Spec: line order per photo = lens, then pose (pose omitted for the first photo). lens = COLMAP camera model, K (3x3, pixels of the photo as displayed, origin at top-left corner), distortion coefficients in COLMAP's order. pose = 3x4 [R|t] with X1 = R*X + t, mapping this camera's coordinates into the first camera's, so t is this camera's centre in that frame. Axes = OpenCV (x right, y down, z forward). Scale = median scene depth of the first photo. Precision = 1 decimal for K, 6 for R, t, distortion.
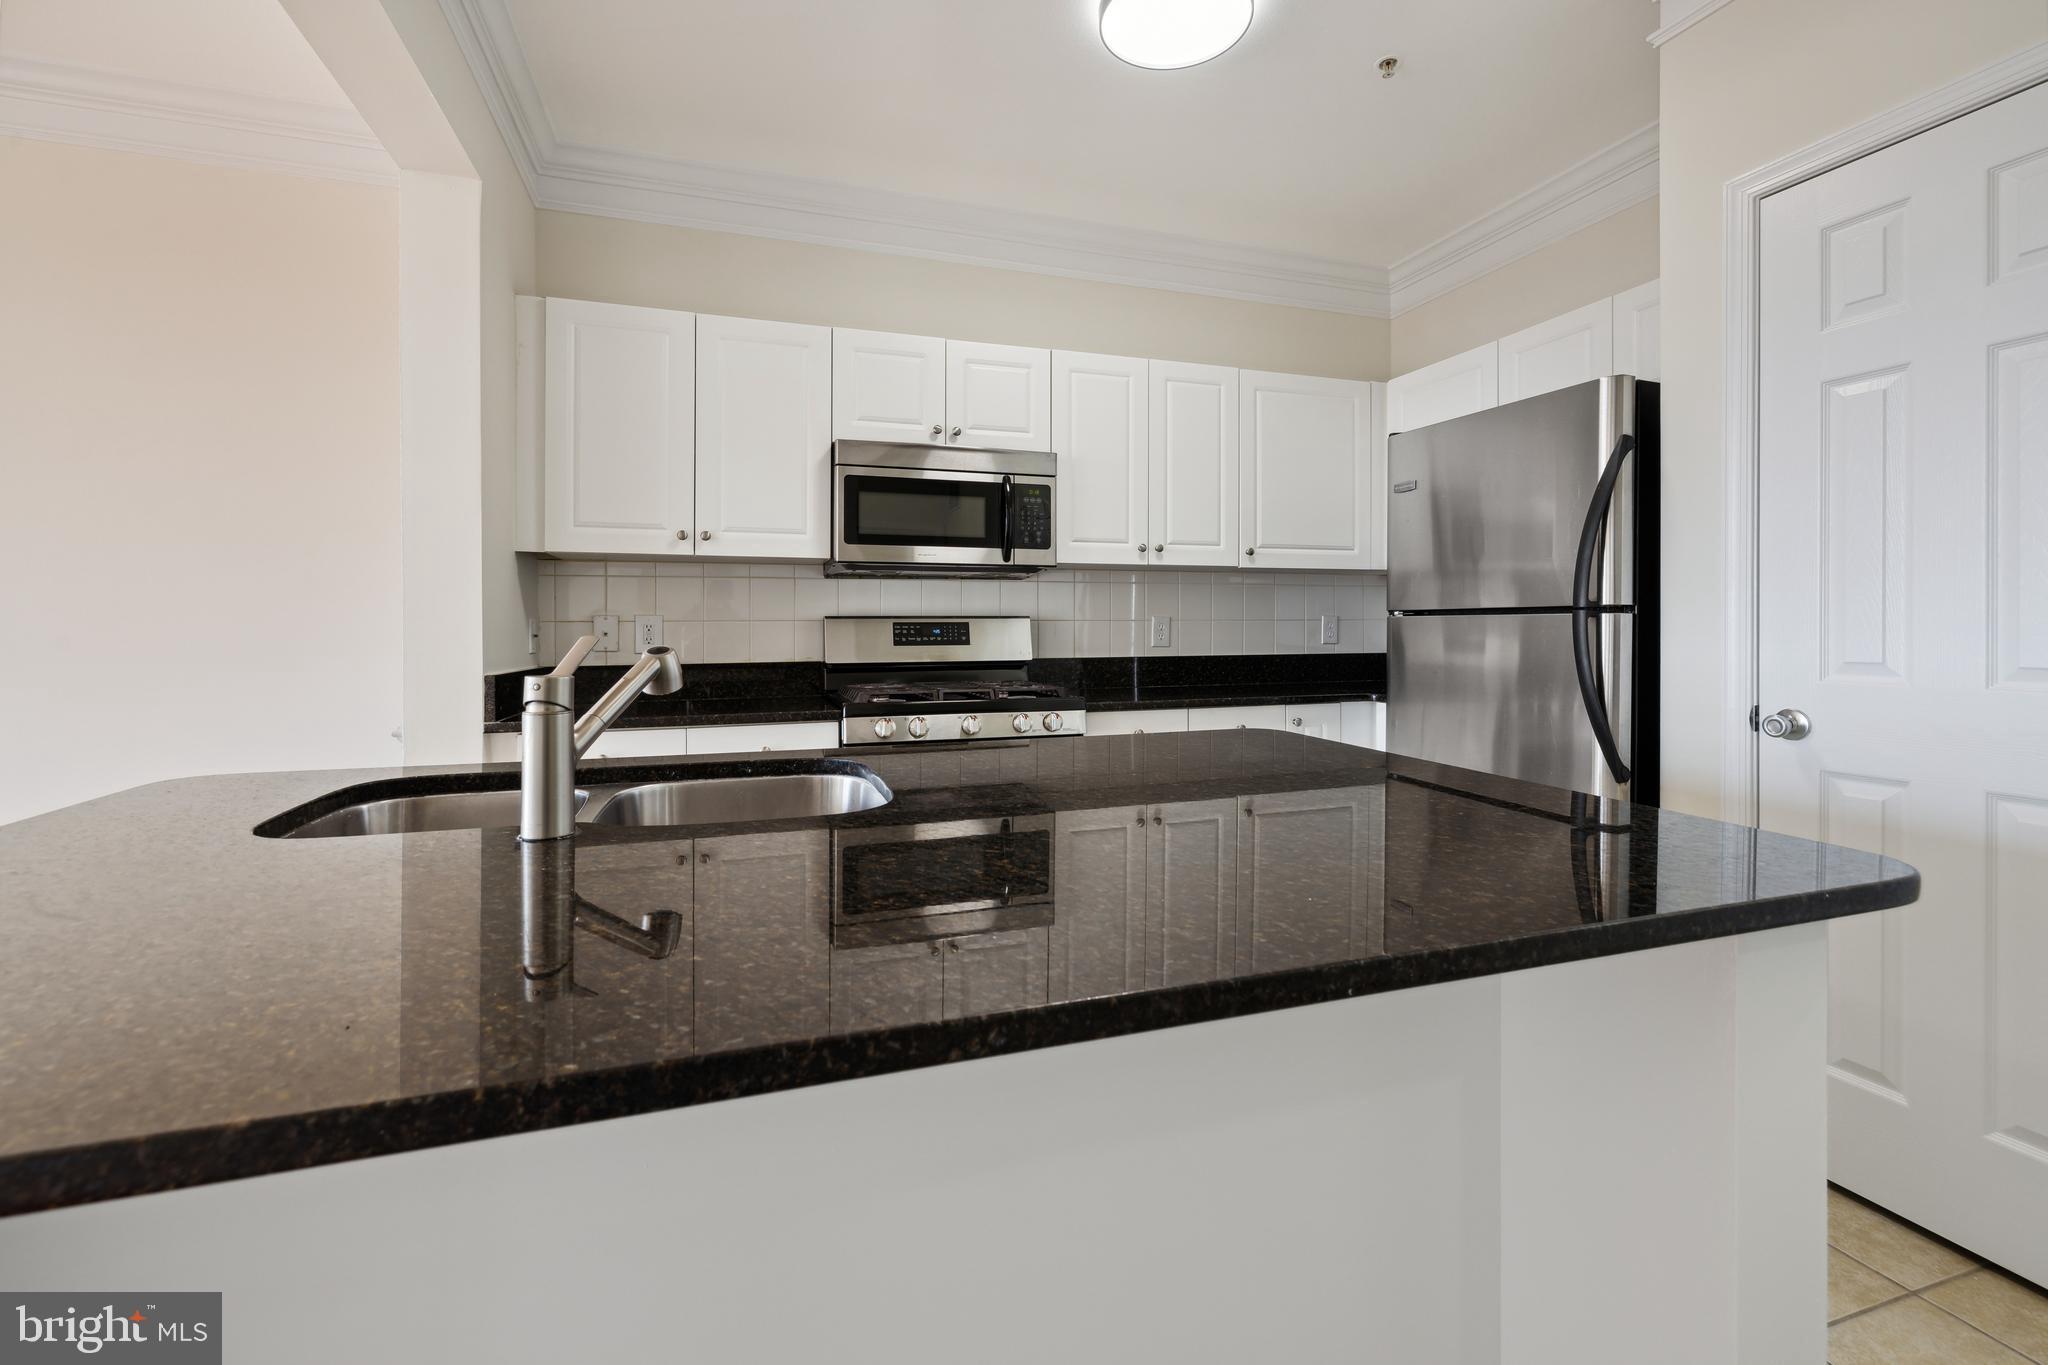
lens RADIAL K [[881.5, 0, 1016.3], [0, 881.5, 634.5], [0, 0, 1]] dist [0.000999, -0.000045]
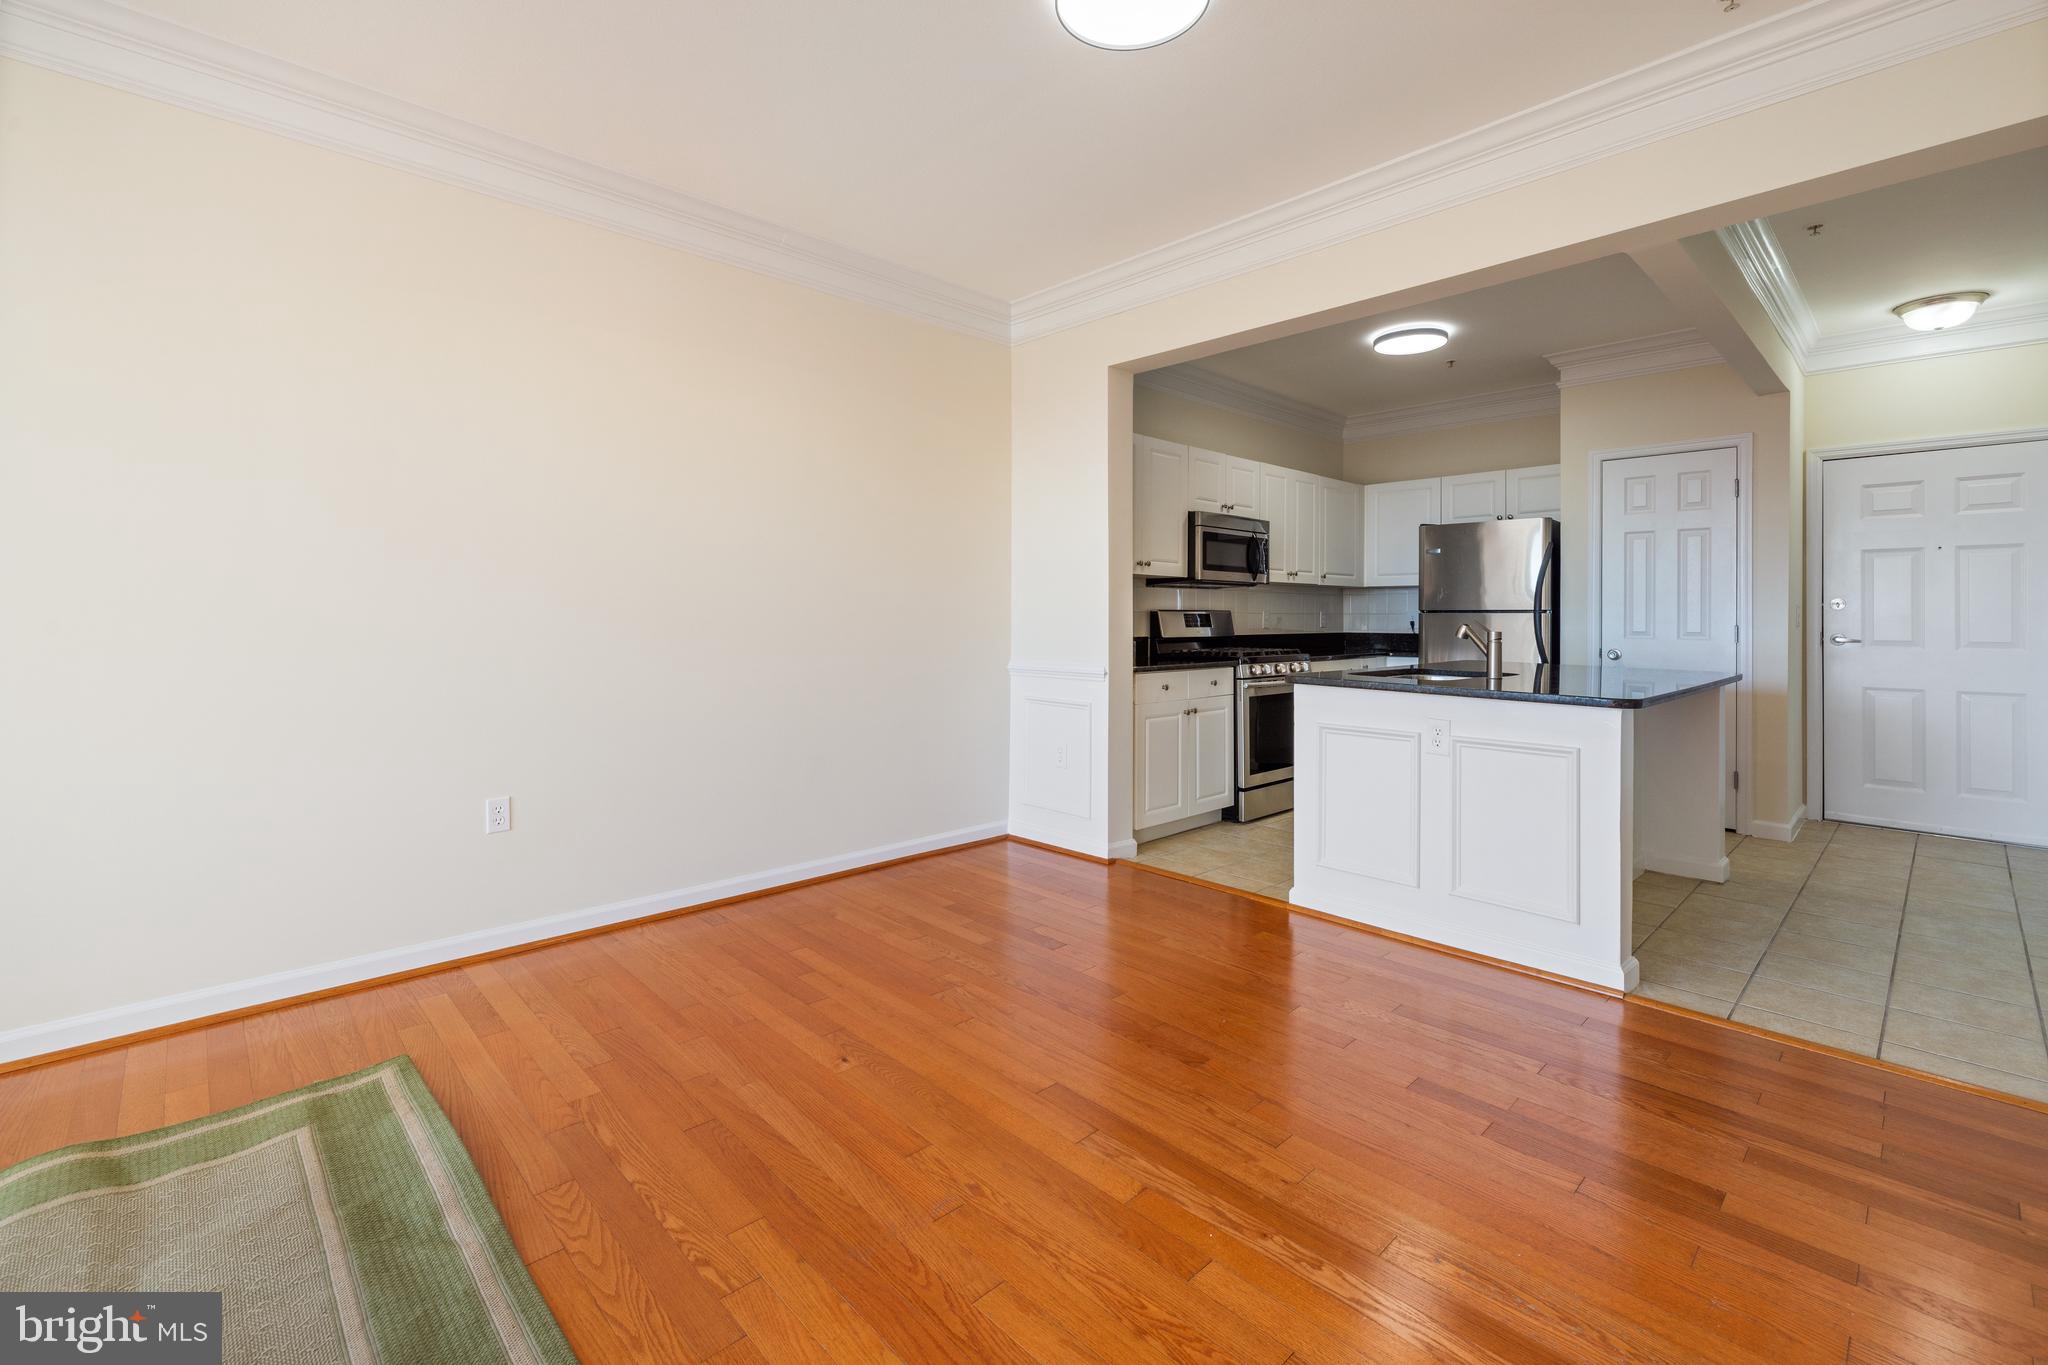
lens RADIAL K [[881.5, 0, 1026.1], [0, 881.5, 622.1], [0, 0, 1]] dist [0.000999, -0.000045]
pose [[0.903350, 0.003581, 0.428889, -1.208277], [-0.003043, 0.999993, -0.001939, 0.006953], [-0.428894, 0.000446, 0.903355, -0.432829]]
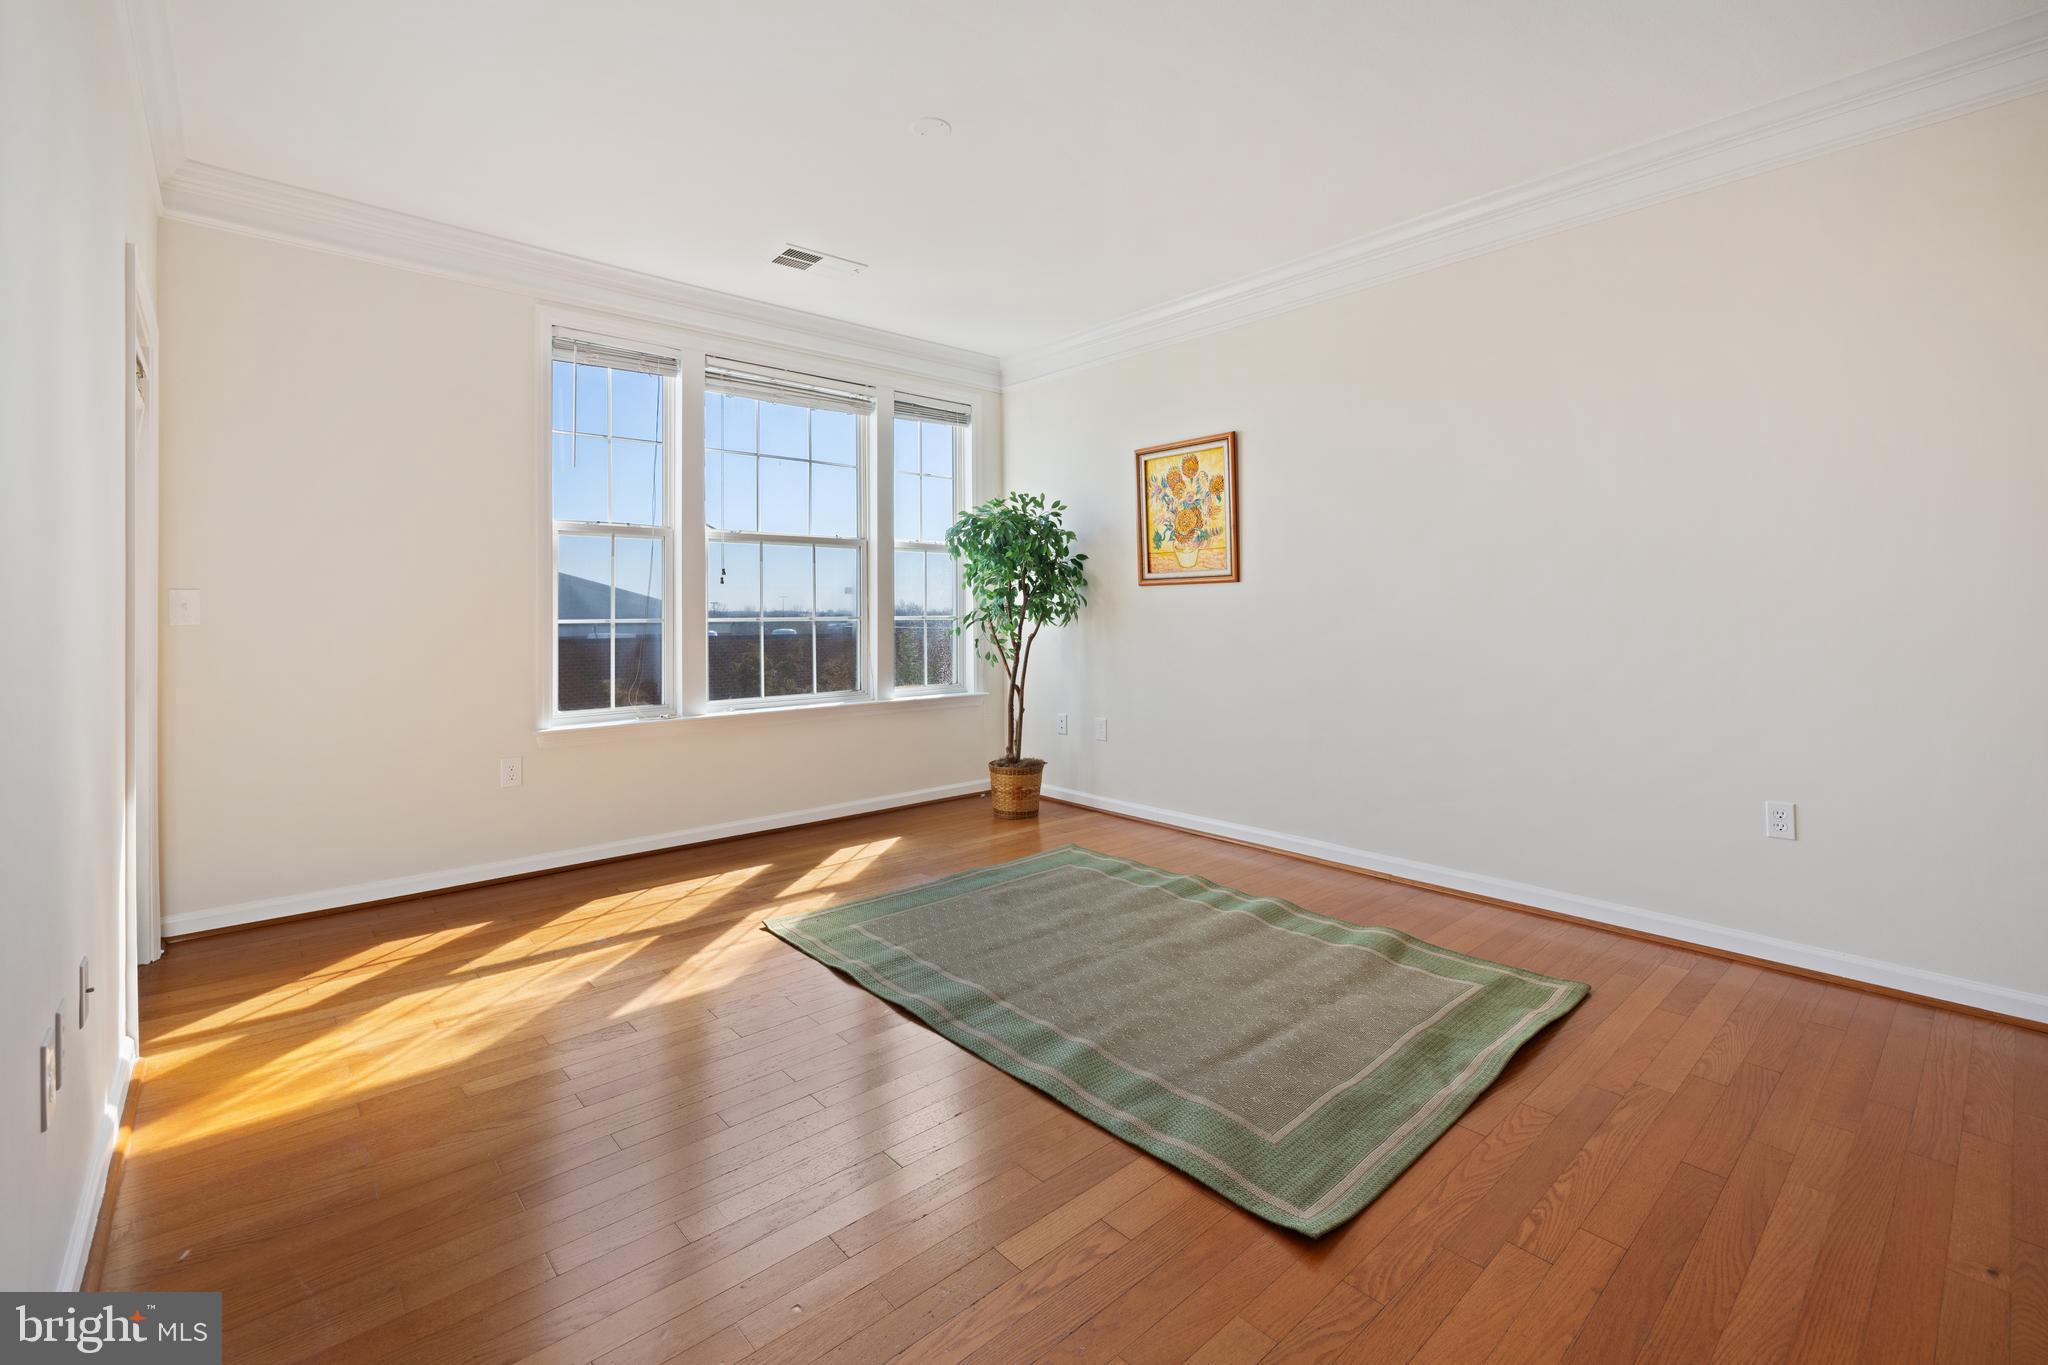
lens RADIAL K [[881.5, 0, 1017.0], [0, 881.5, 612.2], [0, 0, 1]] dist [0.000999, -0.000045]
pose [[0.390307, 0.003243, -0.920679, -0.782349], [-0.005674, 0.999983, 0.001117, 0.006624], [0.920667, 0.004788, 0.390319, -0.395955]]
